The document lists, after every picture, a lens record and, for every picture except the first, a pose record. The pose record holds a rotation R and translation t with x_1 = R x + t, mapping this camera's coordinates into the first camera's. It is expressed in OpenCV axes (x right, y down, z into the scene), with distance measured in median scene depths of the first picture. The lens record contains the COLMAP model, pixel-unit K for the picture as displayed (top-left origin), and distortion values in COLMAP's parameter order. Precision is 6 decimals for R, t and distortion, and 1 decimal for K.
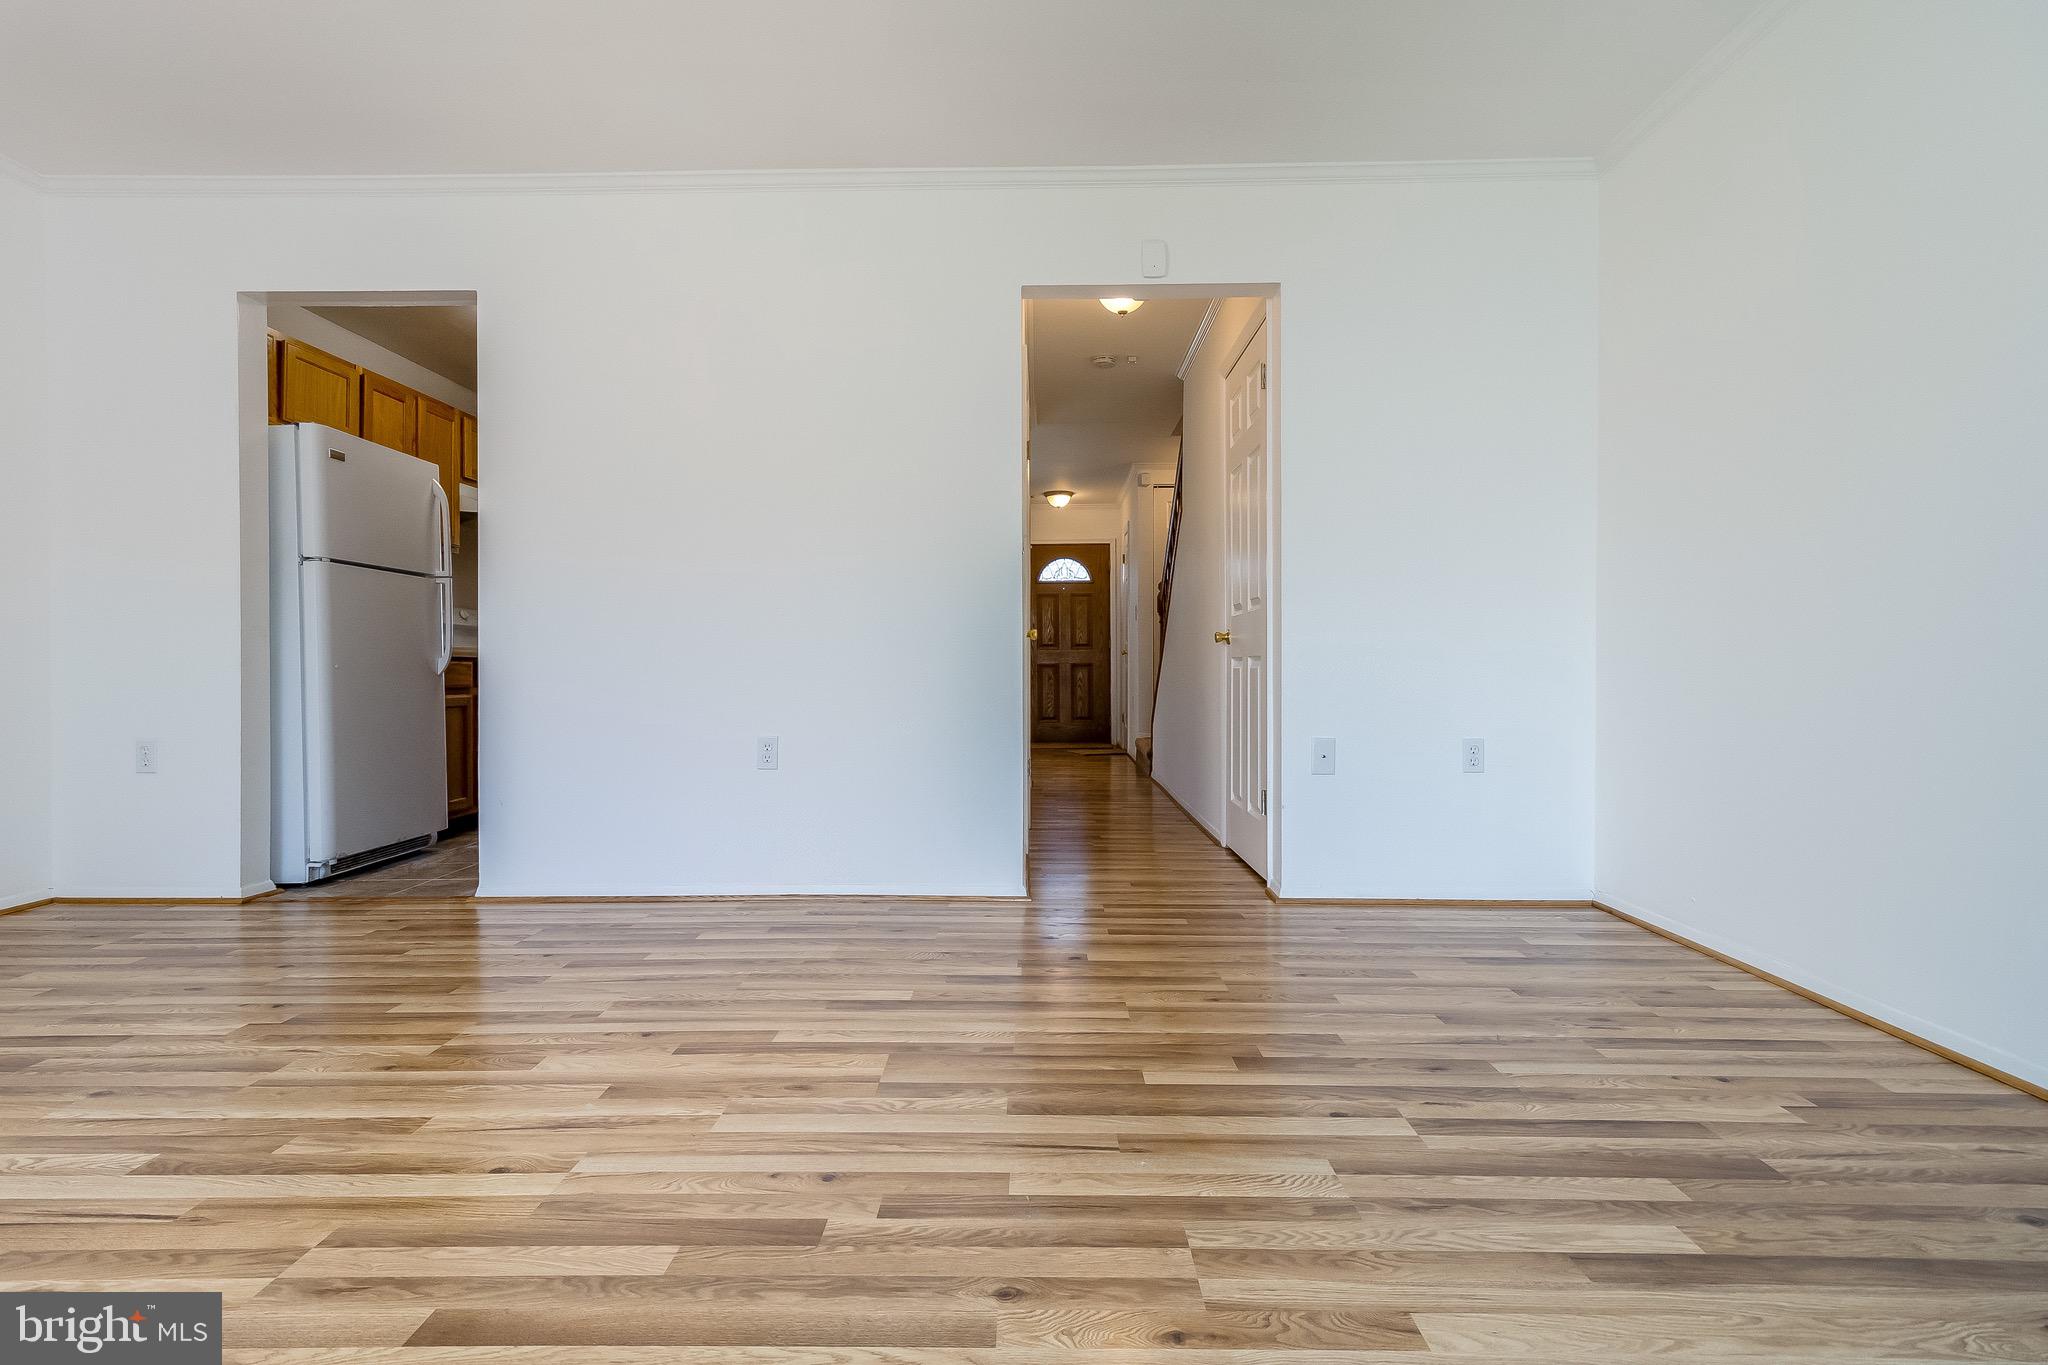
lens RADIAL K [[954.3, 0, 1013.0], [0, 954.3, 683.5], [0, 0, 1]] dist [0.009495, 0.000121]
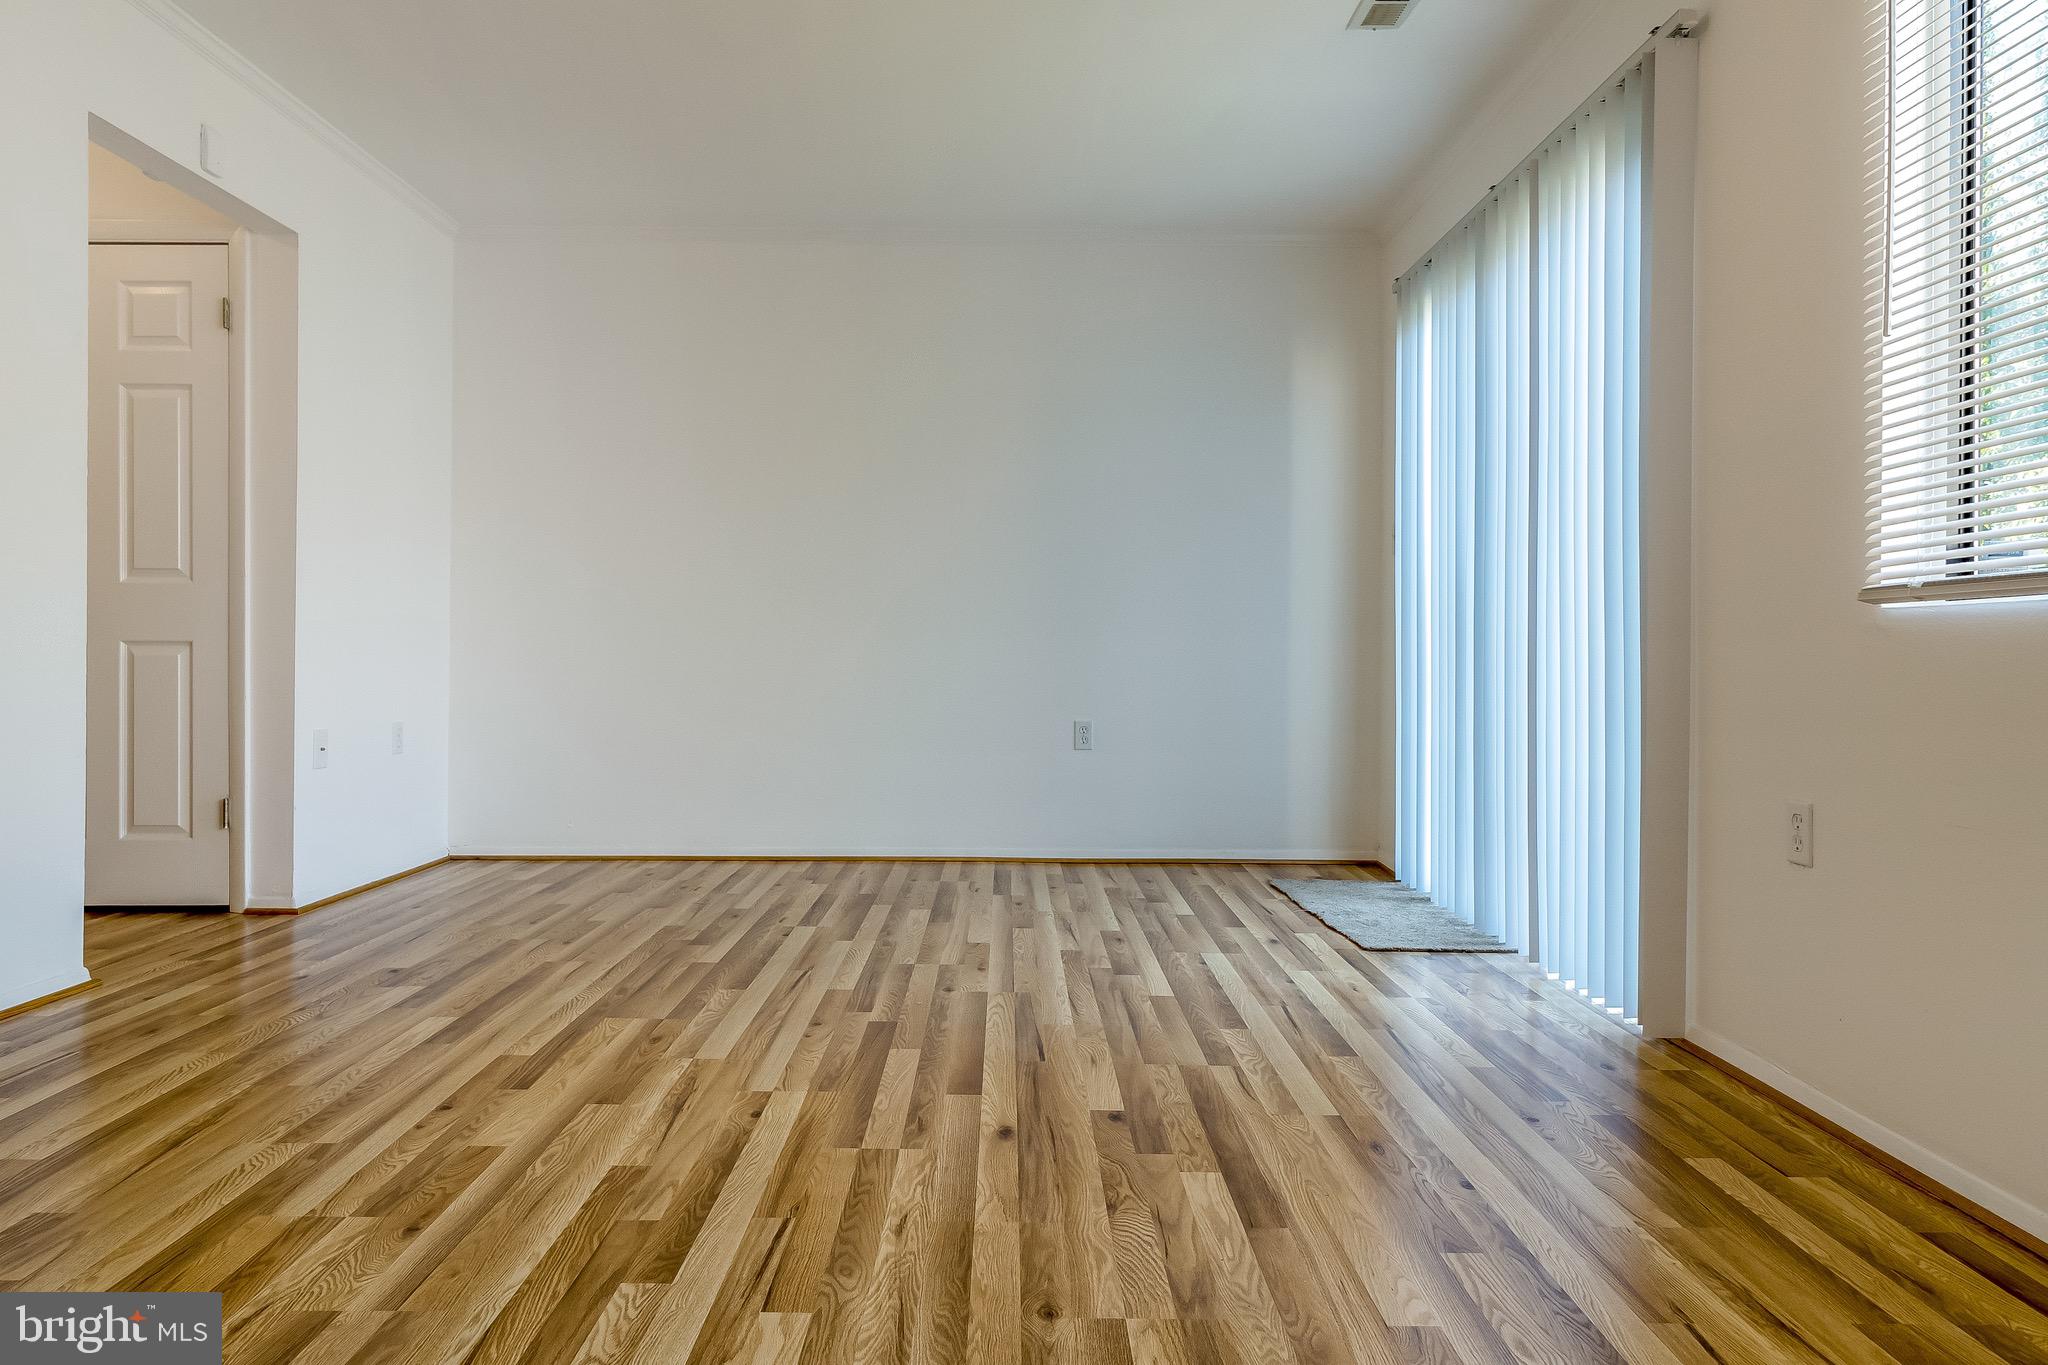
lens RADIAL K [[1273.6, 0, 1019.4], [0, 1273.6, 644.4], [0, 0, 1]] dist [0.000833, -0.001625]
pose [[-0.023525, 0.008074, 0.999691, -1.718726], [0.012621, 0.999890, -0.007778, -0.011783], [-0.999644, 0.012434, -0.023624, 0.625288]]
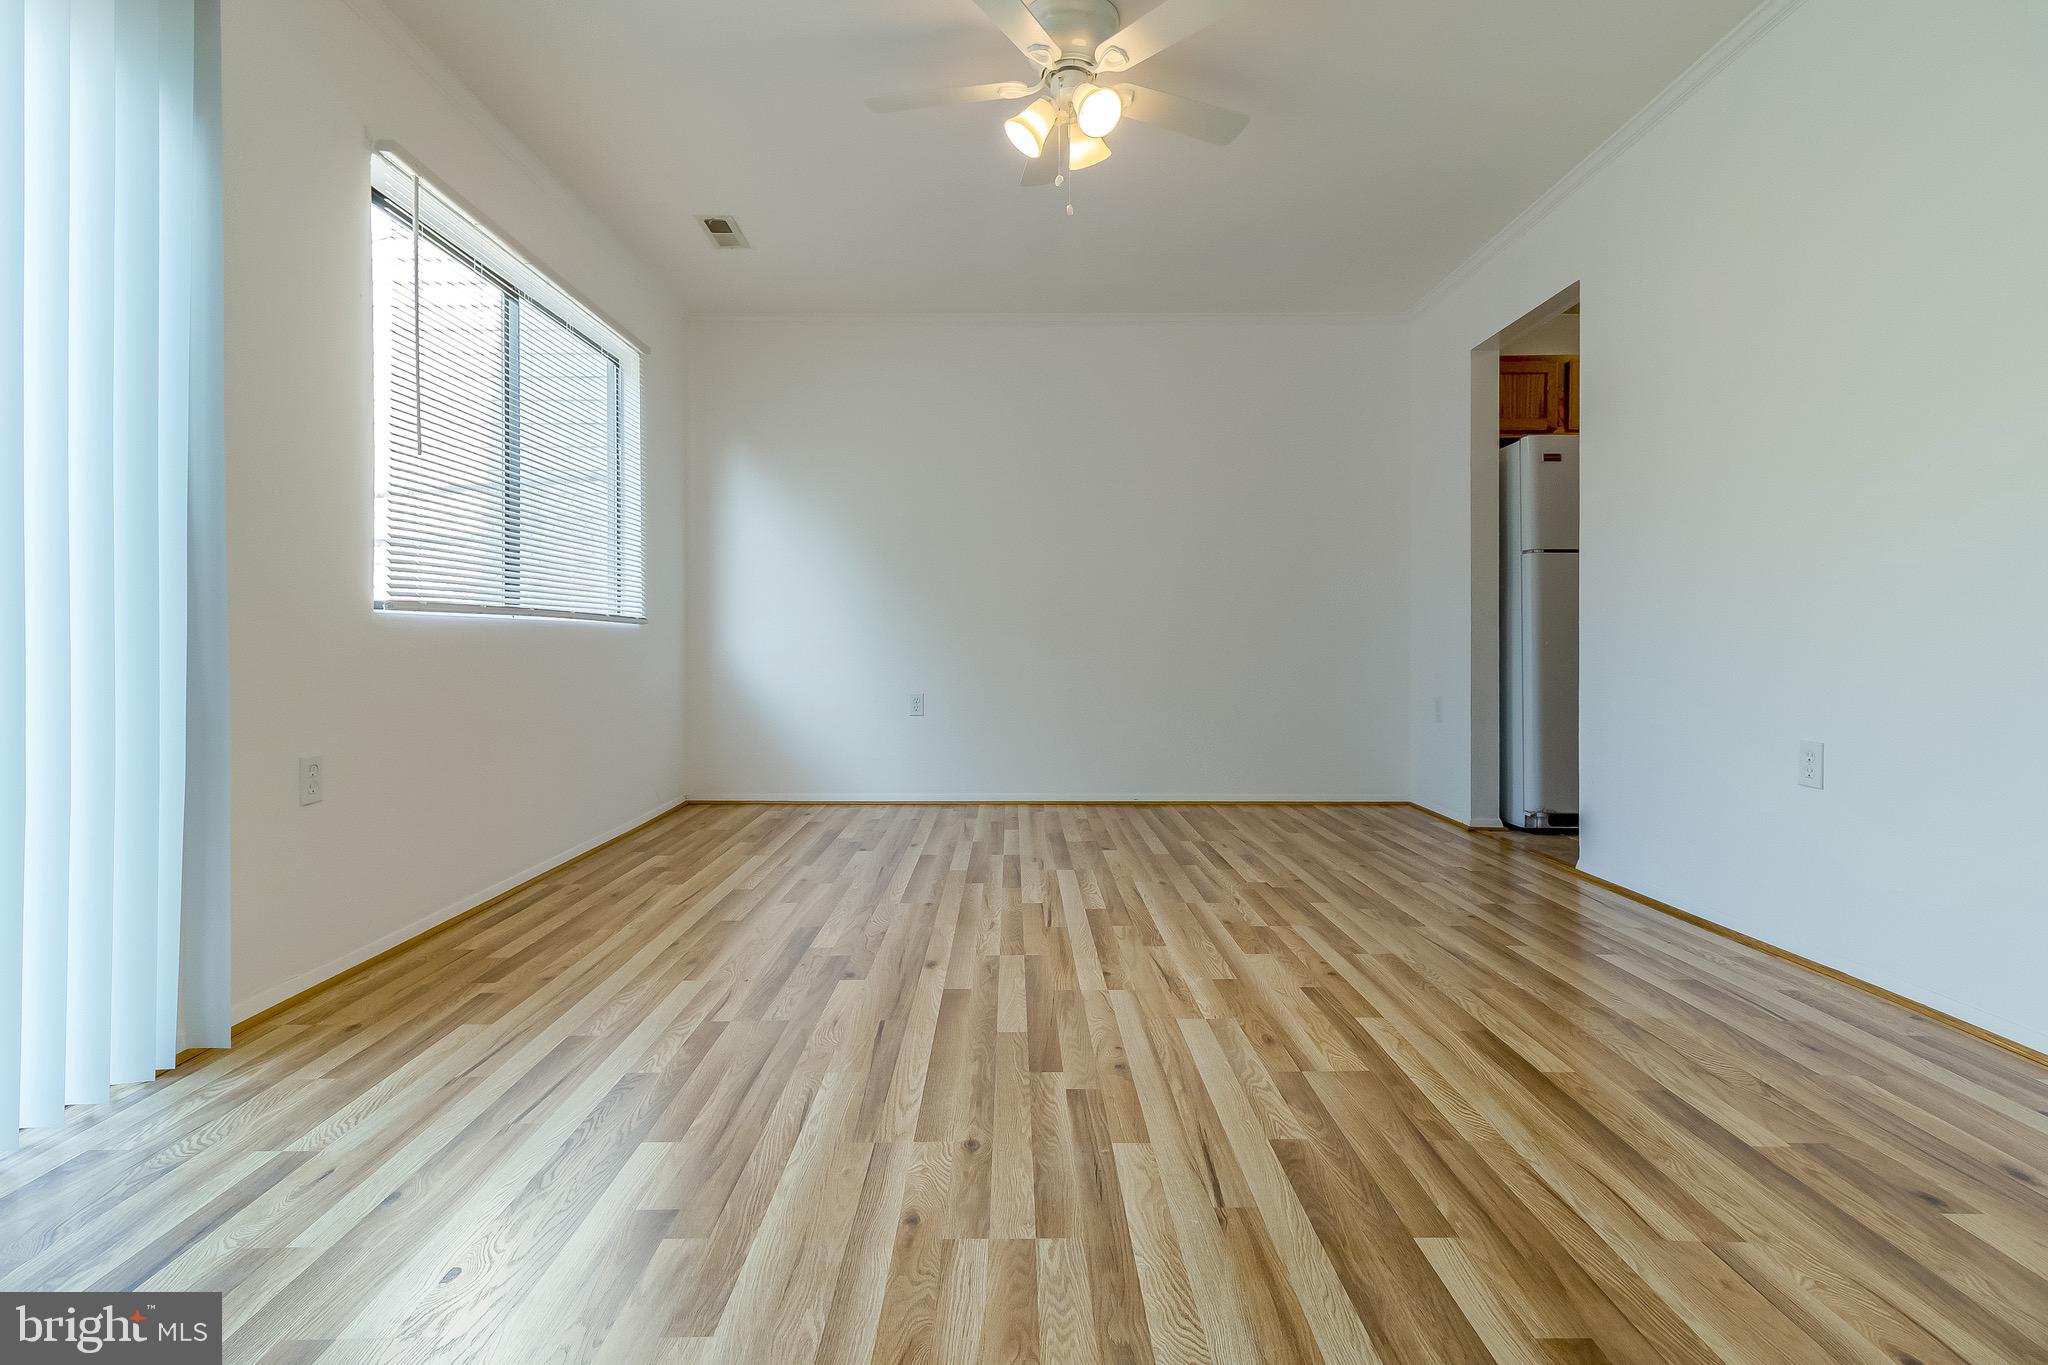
lens RADIAL K [[975.5, 0, 1015.7], [0, 975.5, 642.4], [0, 0, 1]] dist [0.002440, 0.000132]
pose [[0.018940, 0.001551, -0.999819, 0.877856], [-0.017492, 0.999846, 0.001220, -0.018515], [0.999668, 0.017466, 0.018964, 0.701326]]
